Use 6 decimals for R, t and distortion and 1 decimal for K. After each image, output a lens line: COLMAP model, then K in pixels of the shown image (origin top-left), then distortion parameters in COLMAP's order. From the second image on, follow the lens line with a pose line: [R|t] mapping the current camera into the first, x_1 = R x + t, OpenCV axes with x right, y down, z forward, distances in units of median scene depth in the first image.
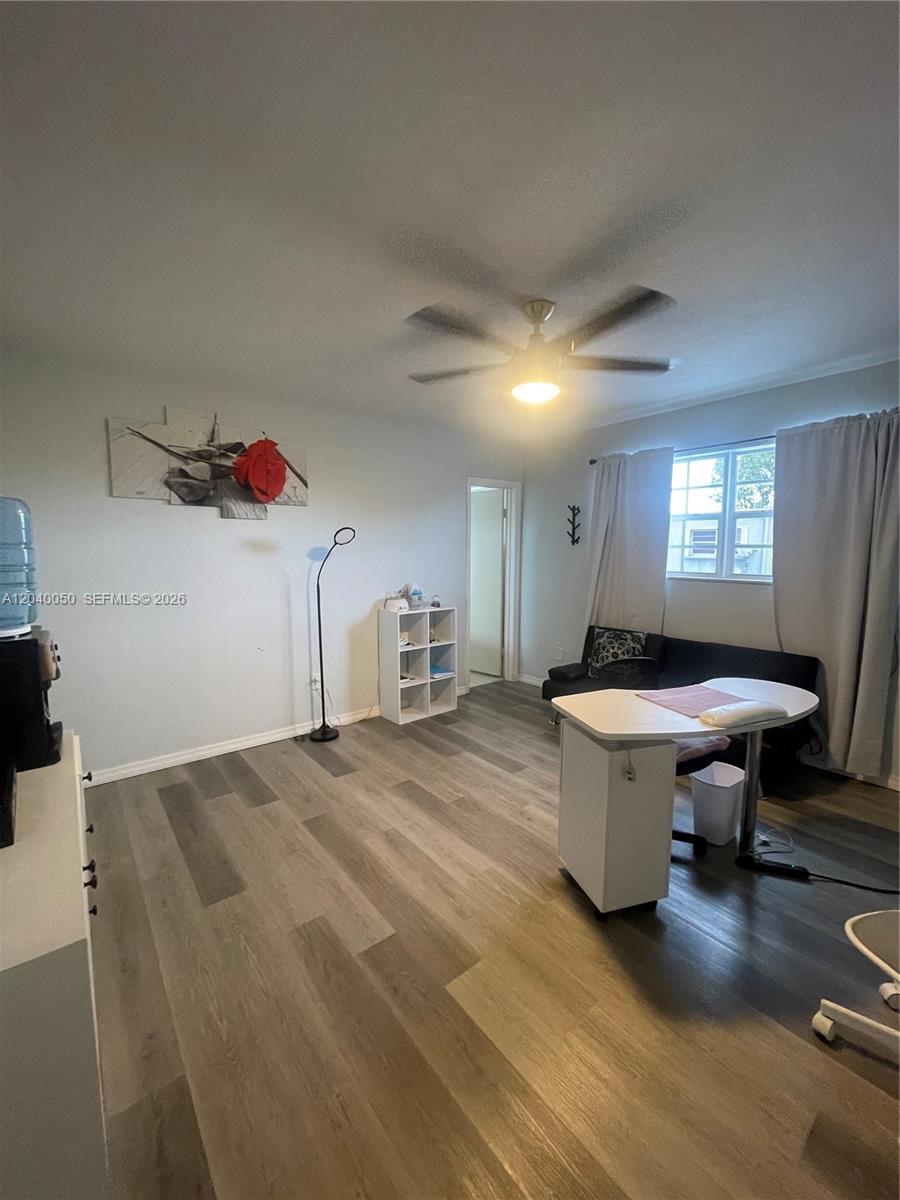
lens RADIAL K [[484.0, 0, 447.8], [0, 484.0, 599.1], [0, 0, 1]] dist [-0.001706, 0.000131]
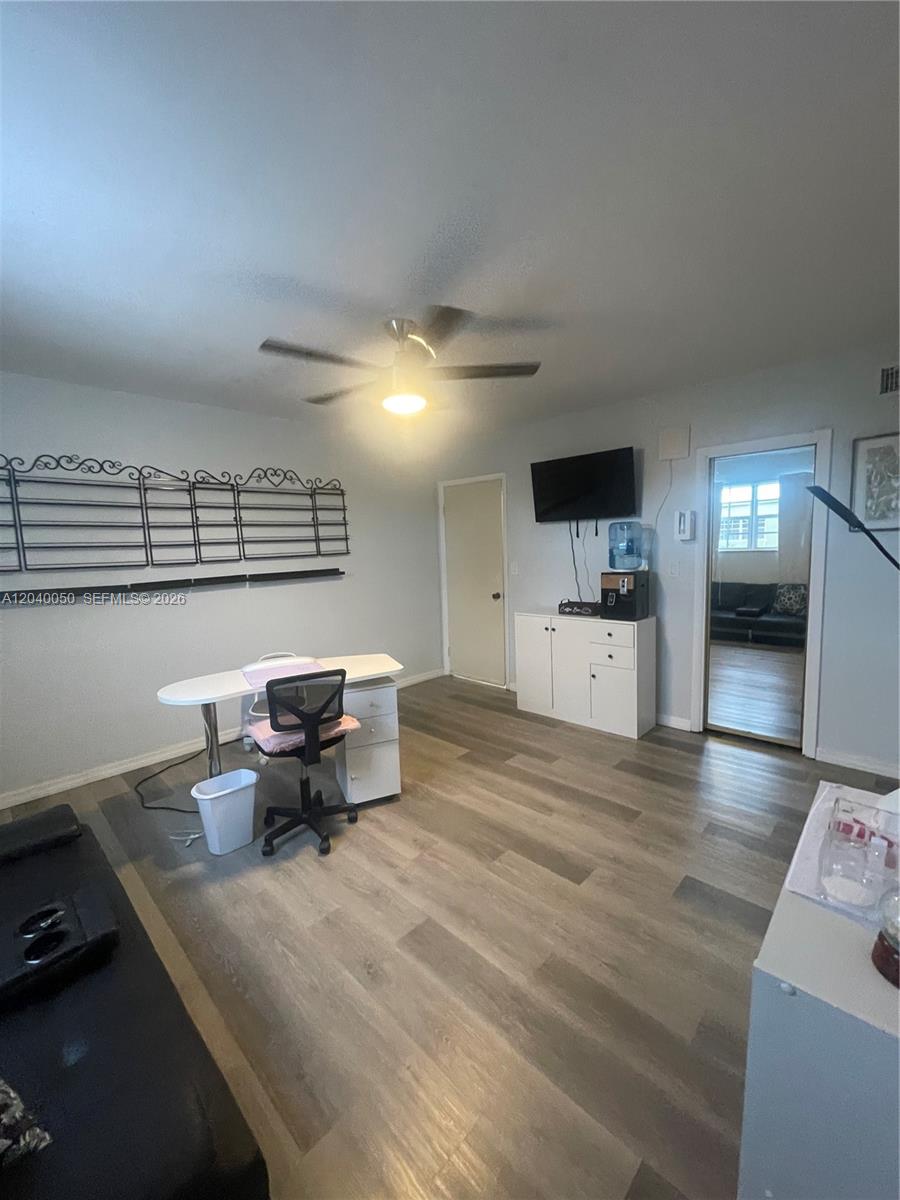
lens RADIAL K [[484.0, 0, 447.8], [0, 484.0, 599.1], [0, 0, 1]] dist [-0.001706, 0.000131]
pose [[-0.992205, 0.045546, -0.115991, 0.194877], [0.019936, 0.976841, 0.213037, -0.196347], [0.123008, 0.209064, -0.970135, 1.825867]]
